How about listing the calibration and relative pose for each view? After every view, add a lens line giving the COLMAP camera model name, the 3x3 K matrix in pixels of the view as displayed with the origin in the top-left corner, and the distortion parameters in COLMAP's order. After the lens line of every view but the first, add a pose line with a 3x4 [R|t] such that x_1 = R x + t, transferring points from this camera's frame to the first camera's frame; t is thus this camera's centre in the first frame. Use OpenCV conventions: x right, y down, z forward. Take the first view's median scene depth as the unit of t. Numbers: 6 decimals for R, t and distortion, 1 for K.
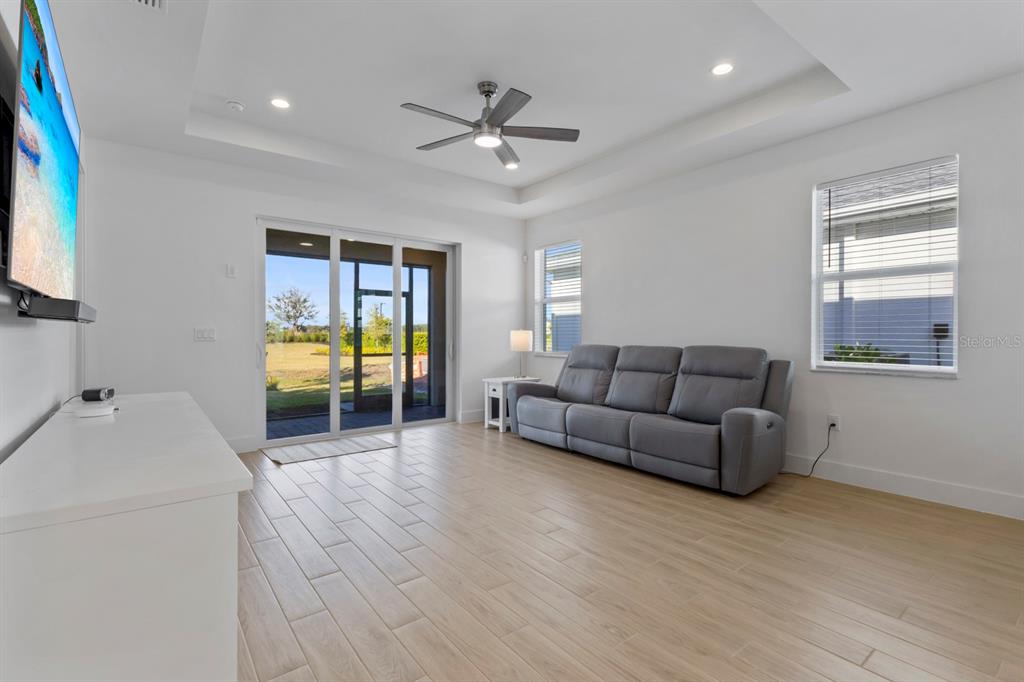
lens RADIAL K [[473.9, 0, 511.1], [0, 473.9, 338.1], [0, 0, 1]] dist [-0.002827, 0.000812]
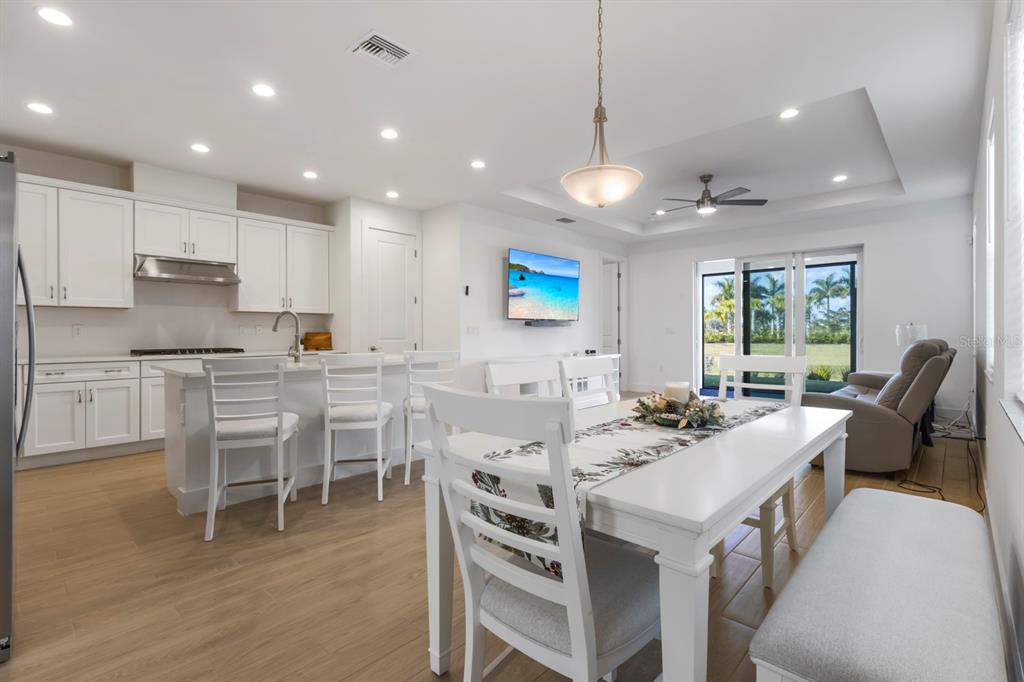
lens RADIAL K [[473.9, 0, 508.7], [0, 473.9, 334.5], [0, 0, 1]] dist [-0.002827, 0.000812]
pose [[0.154086, 0.001129, -0.988057, 0.917374], [-0.001630, 0.999998, 0.000889, 0.008668], [0.988056, 0.001474, 0.154087, 0.046999]]
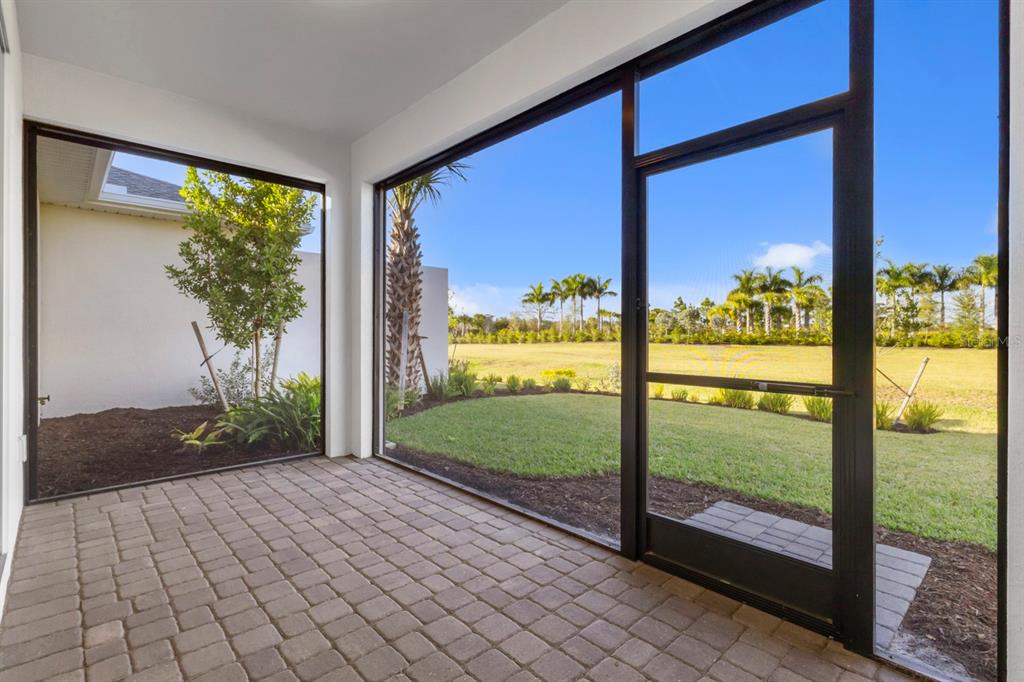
lens RADIAL K [[473.9, 0, 509.2], [0, 473.9, 341.3], [0, 0, 1]] dist [-0.002827, 0.000812]
pose [[0.082267, 0.017206, -0.996462, -0.077984], [-0.007926, 0.999831, 0.016610, 0.020905], [0.996579, 0.006531, 0.082389, 1.338463]]
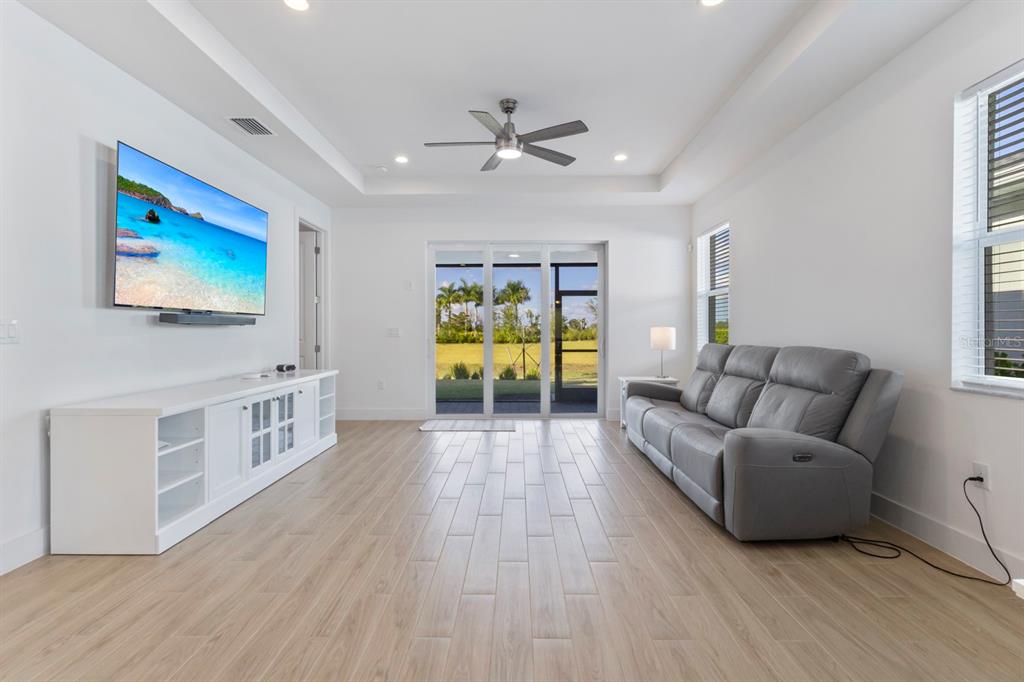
lens RADIAL K [[473.9, 0, 509.2], [0, 473.9, 337.1], [0, 0, 1]] dist [-0.002827, 0.000812]
pose [[0.780525, 0.005623, -0.625099, 0.395245], [-0.003471, 0.999983, 0.004662, -0.000436], [0.625115, -0.001469, 0.780532, 0.096288]]
